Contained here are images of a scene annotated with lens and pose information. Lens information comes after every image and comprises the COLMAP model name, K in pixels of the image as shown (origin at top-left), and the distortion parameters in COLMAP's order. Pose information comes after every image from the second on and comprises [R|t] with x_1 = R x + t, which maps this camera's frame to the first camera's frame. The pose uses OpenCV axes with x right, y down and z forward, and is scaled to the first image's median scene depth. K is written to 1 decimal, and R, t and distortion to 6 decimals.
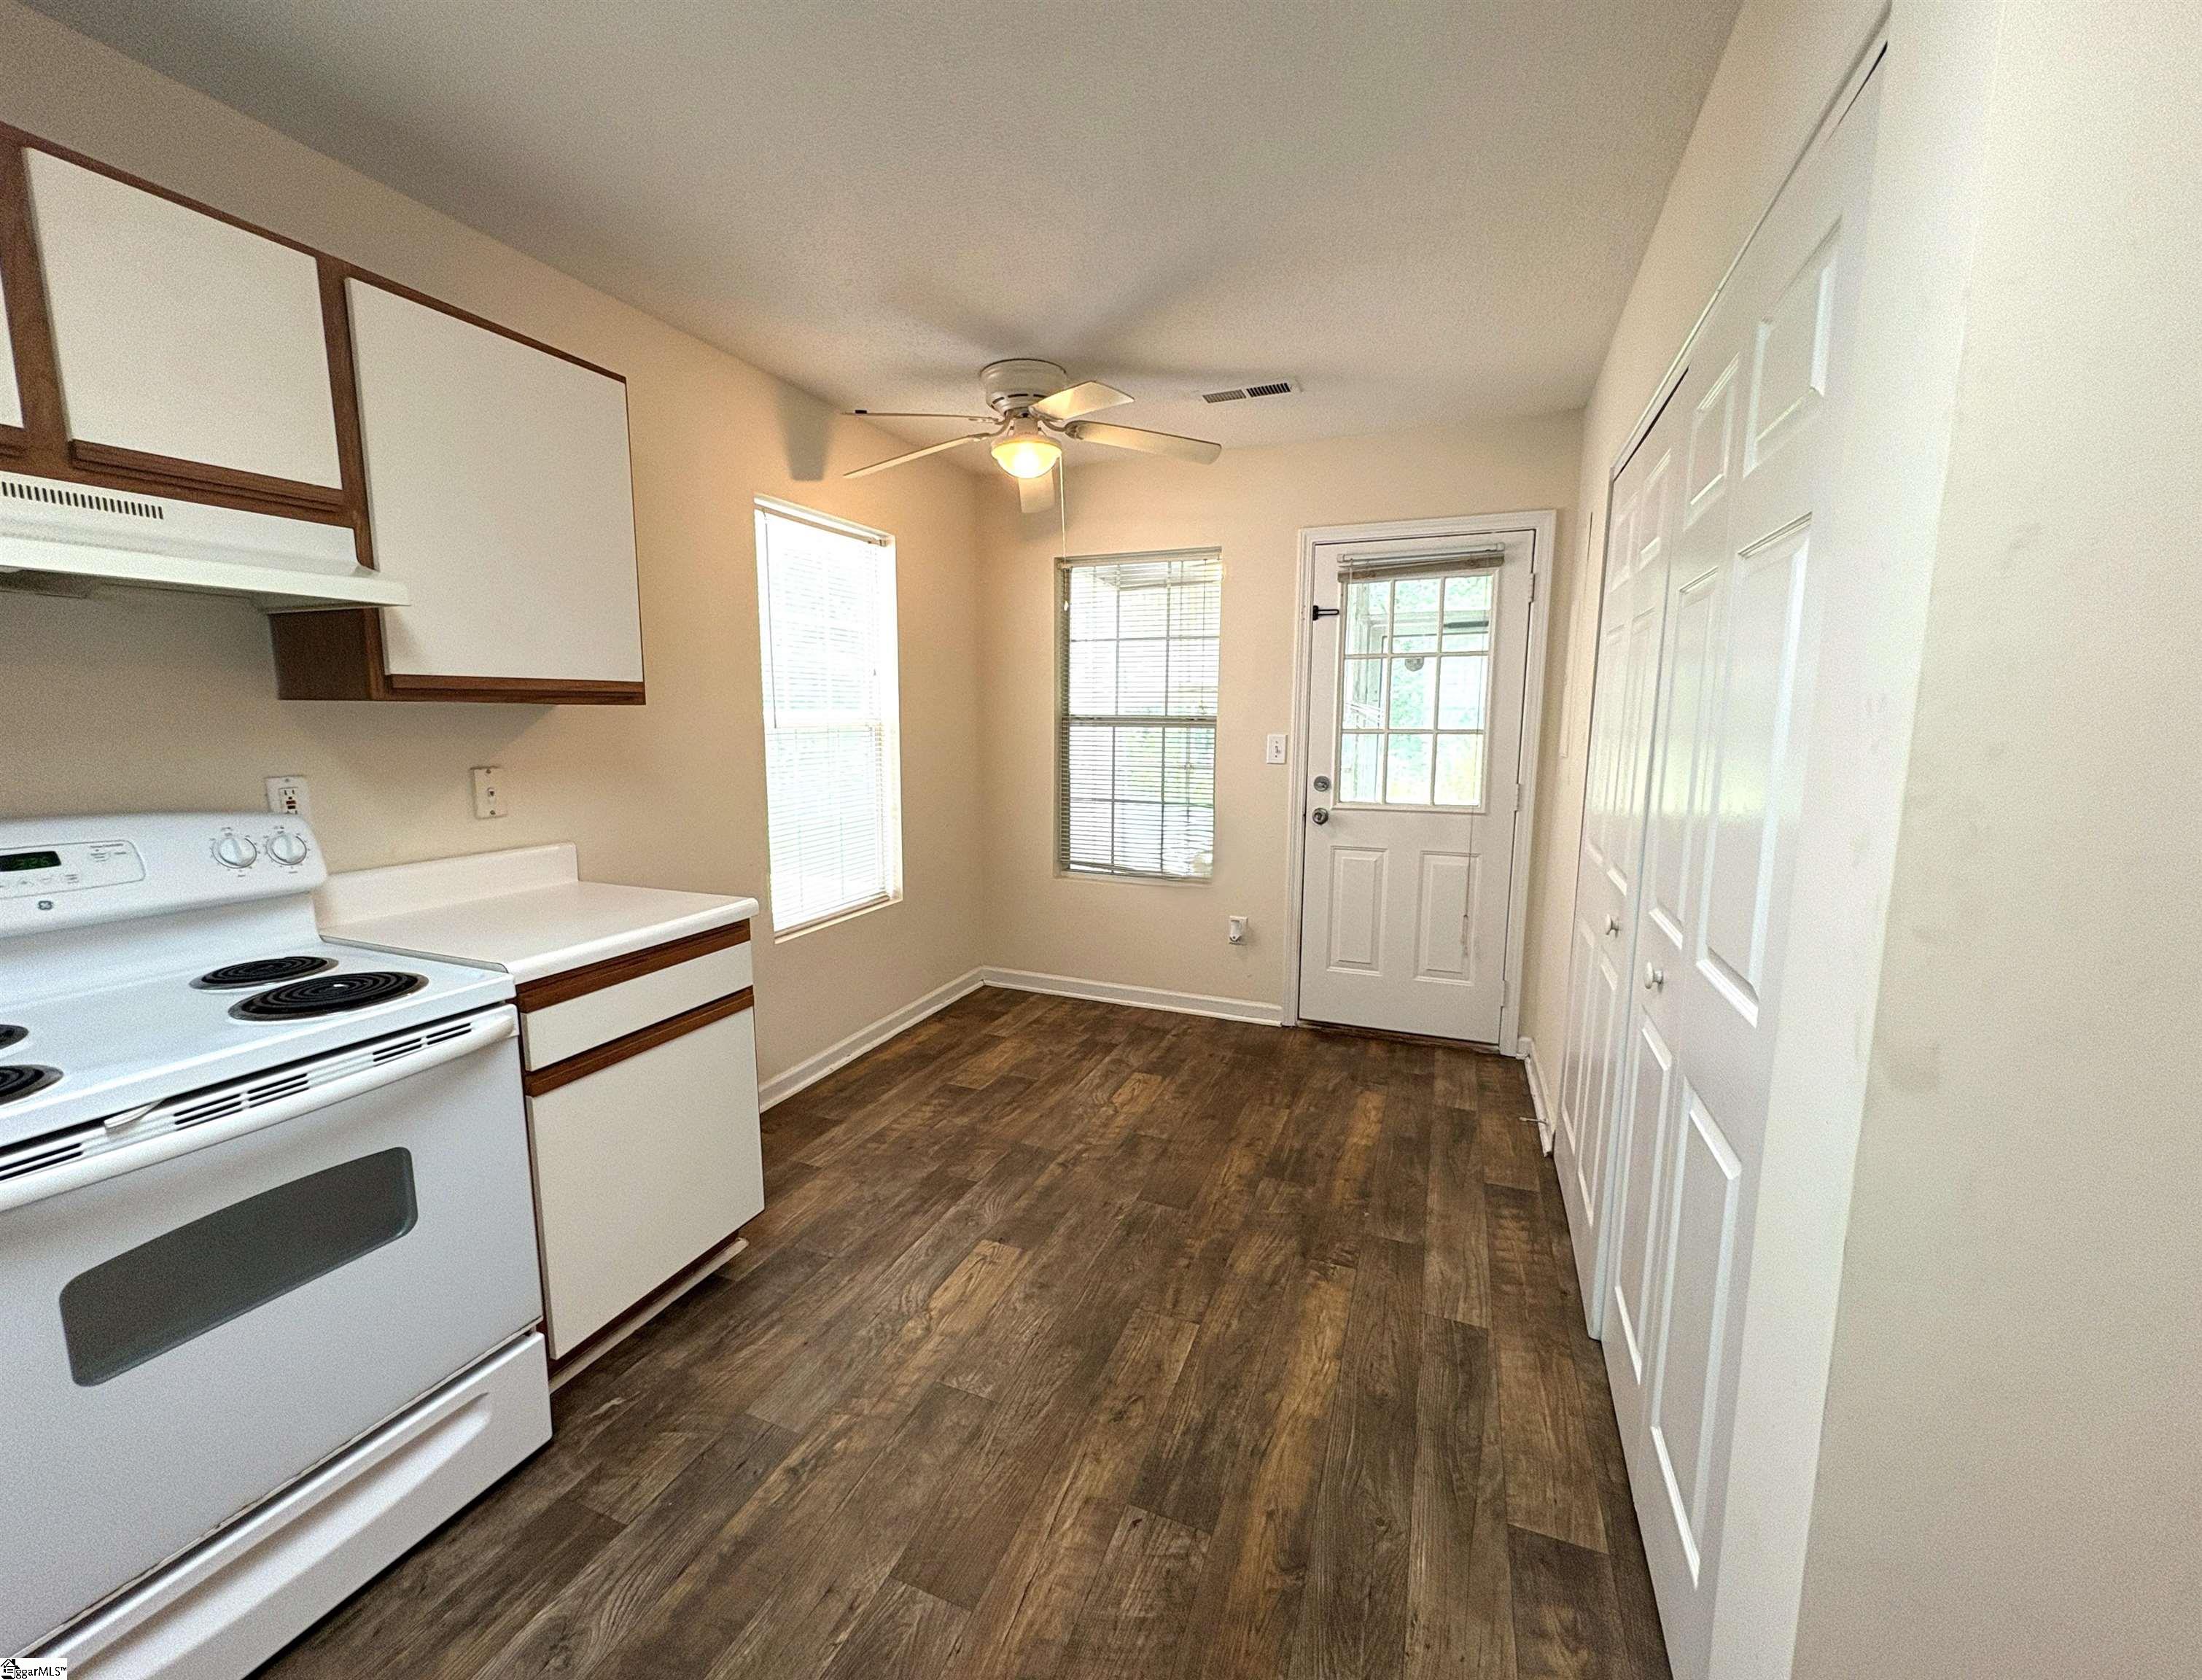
lens RADIAL K [[872.8, 0, 1101.0], [0, 872.8, 840.0], [0, 0, 1]] dist [-0.000606, -0.000052]
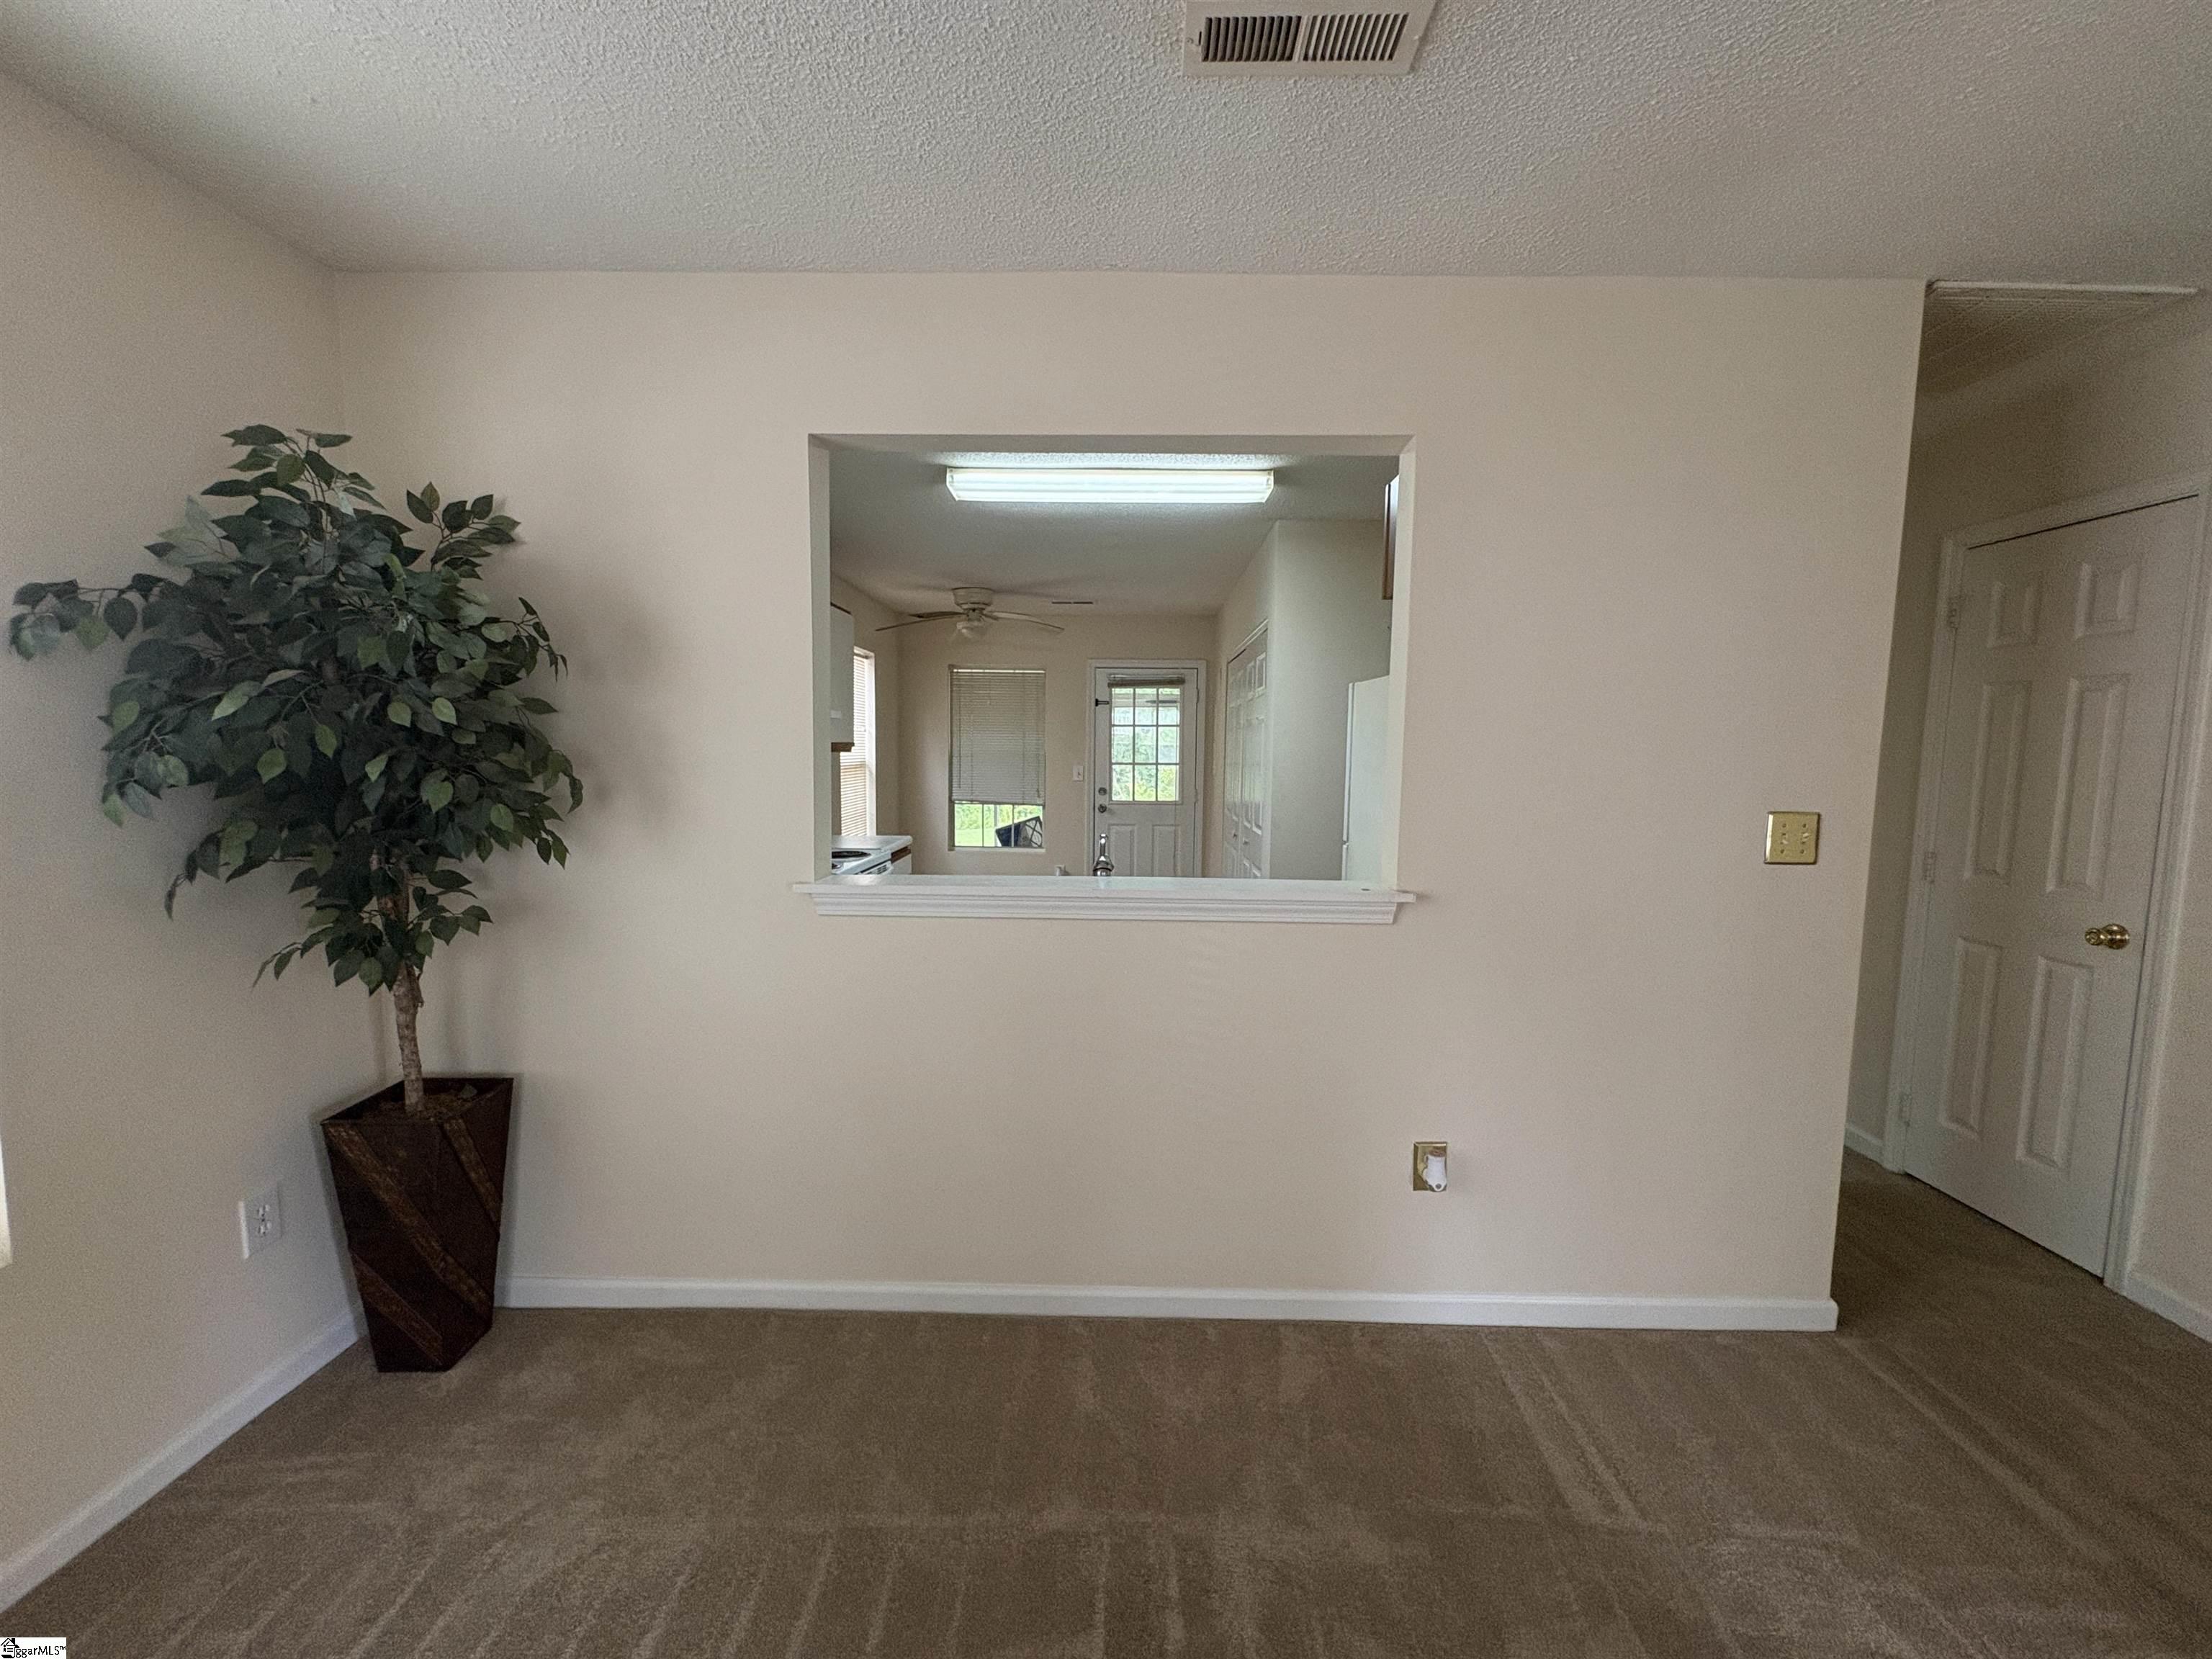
lens RADIAL K [[890.3, 0, 1106.0], [0, 890.3, 829.5], [0, 0, 1]] dist [0.000917, 0.000342]
pose [[0.935213, -0.025359, 0.353177, -0.445457], [0.042039, 0.998329, -0.039637, 0.100711], [-0.351582, 0.051916, 0.934716, -0.848035]]
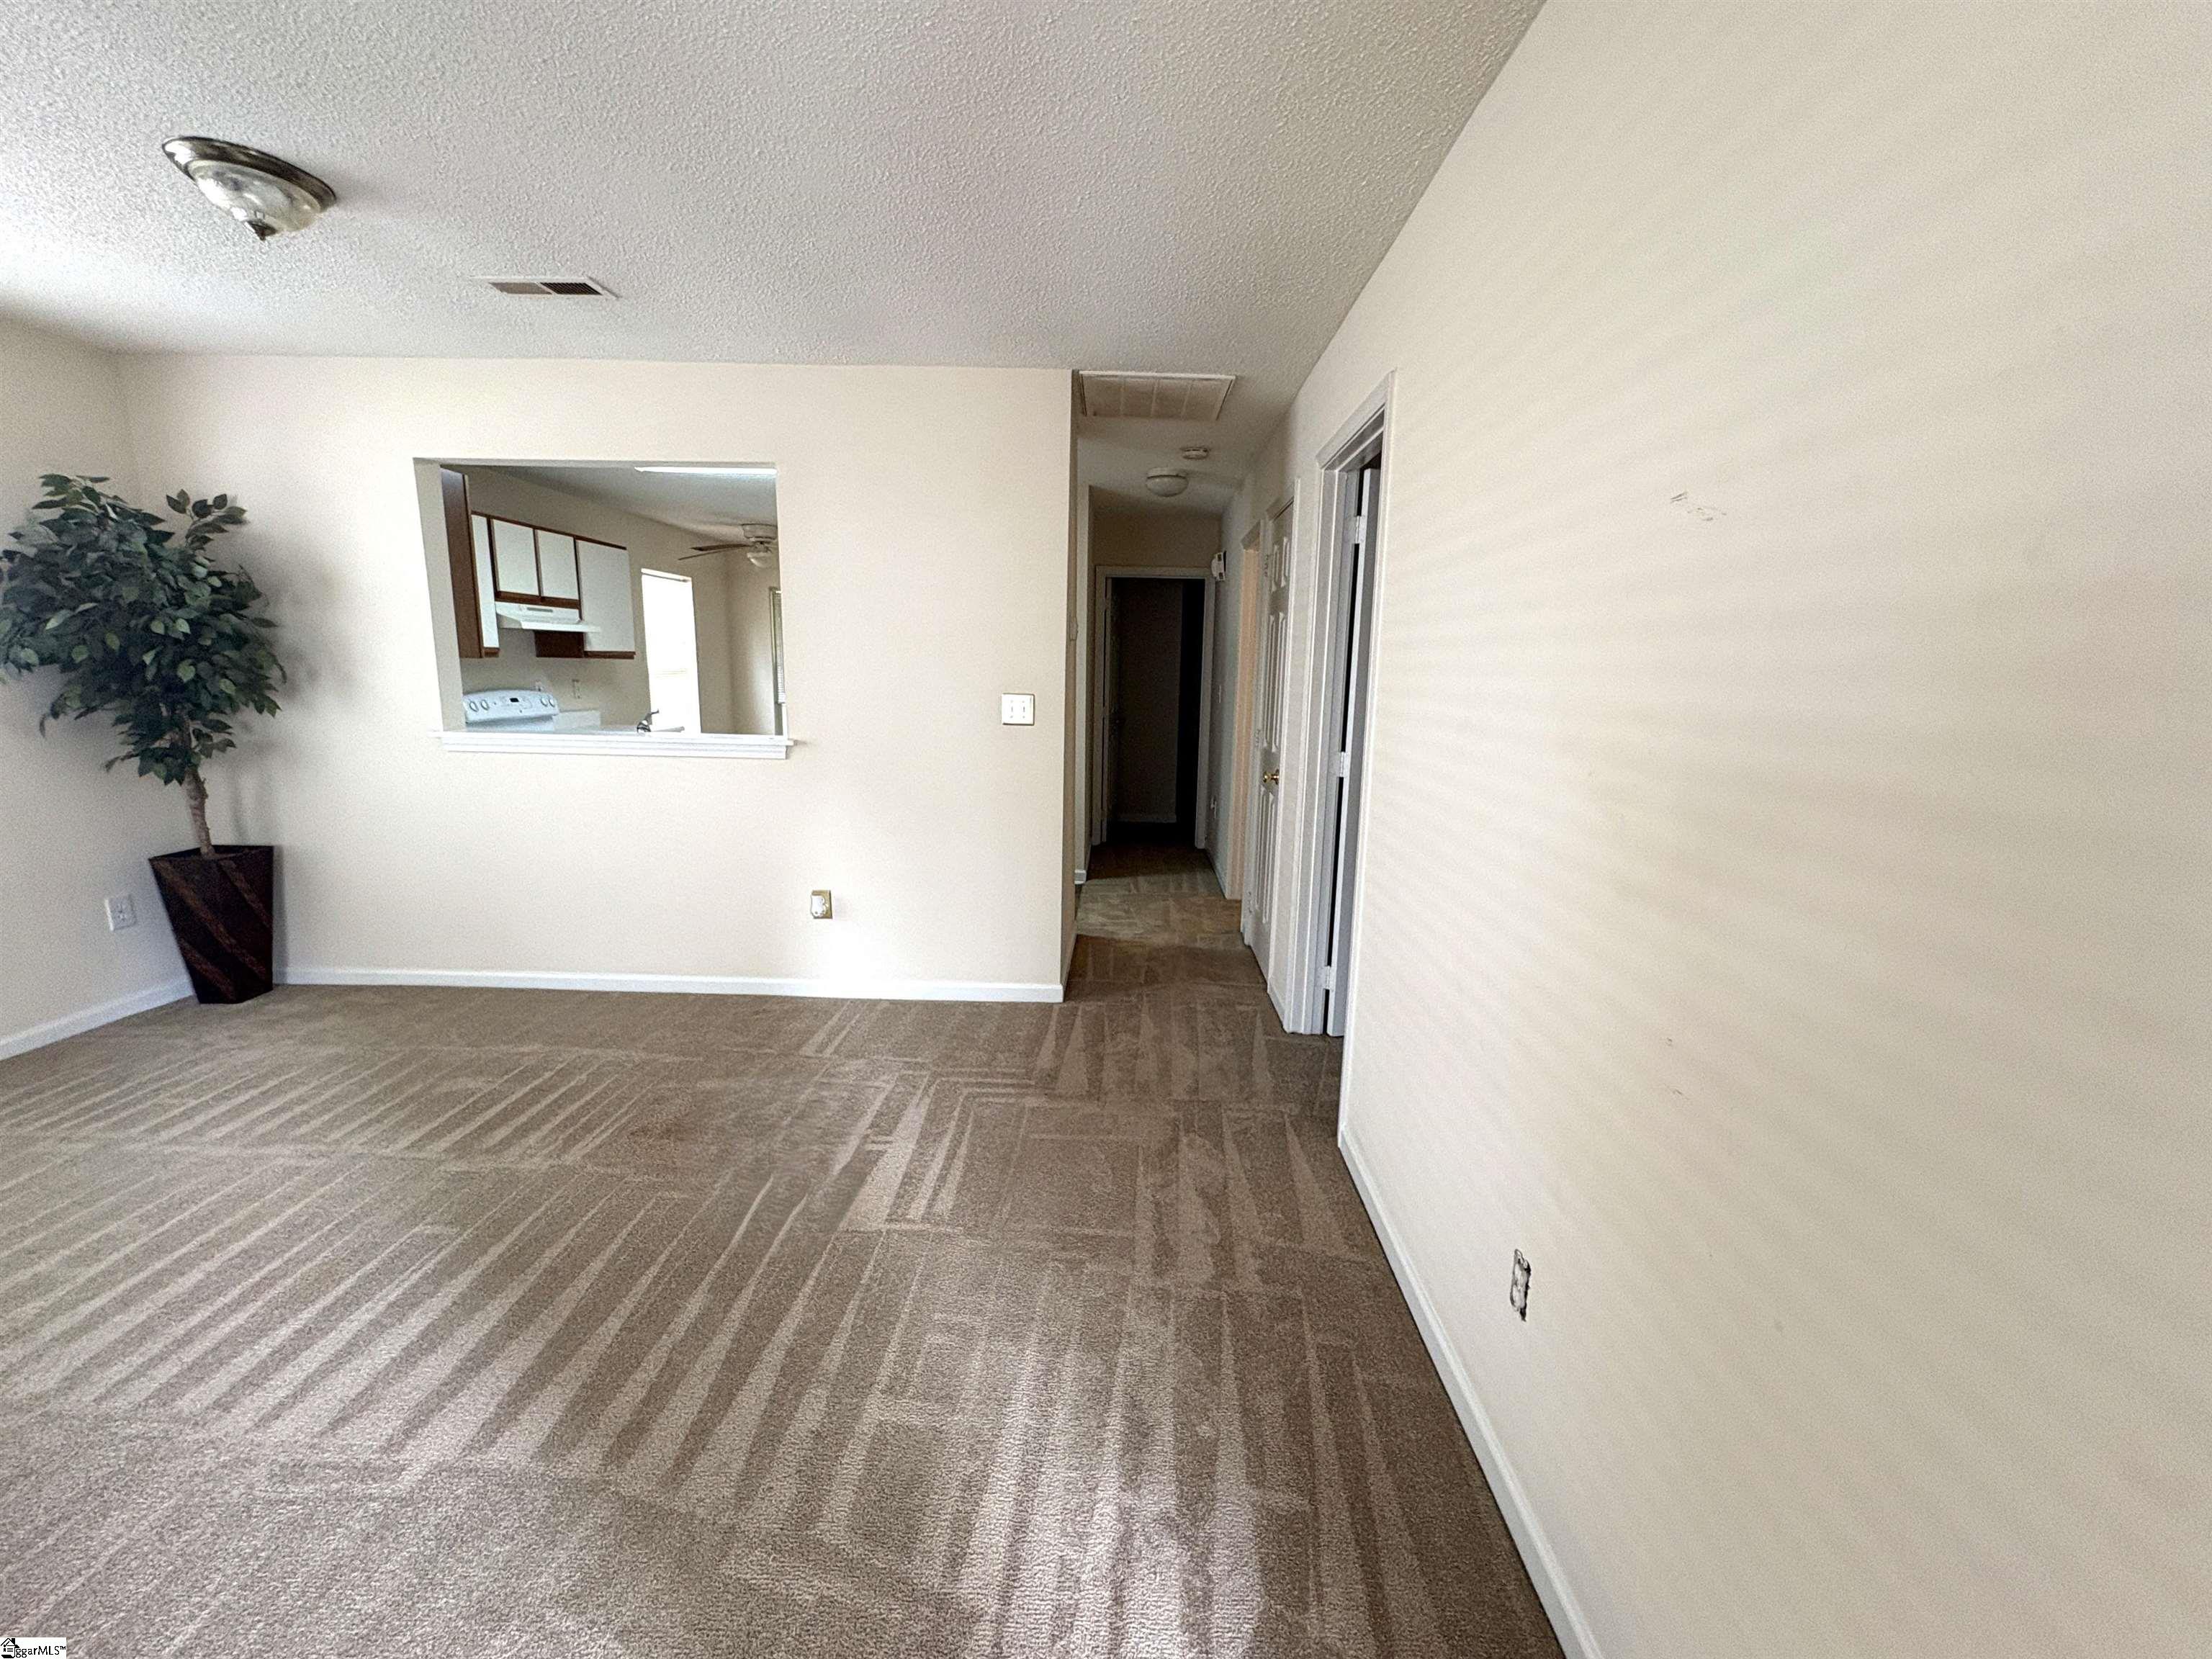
lens RADIAL K [[890.3, 0, 1106.0], [0, 890.3, 829.5], [0, 0, 1]] dist [0.000917, 0.000342]
pose [[0.936897, -0.049142, 0.346135, -0.067013], [0.033472, 0.998132, 0.051106, 0.189479], [-0.348000, -0.036295, 0.936792, -1.429016]]
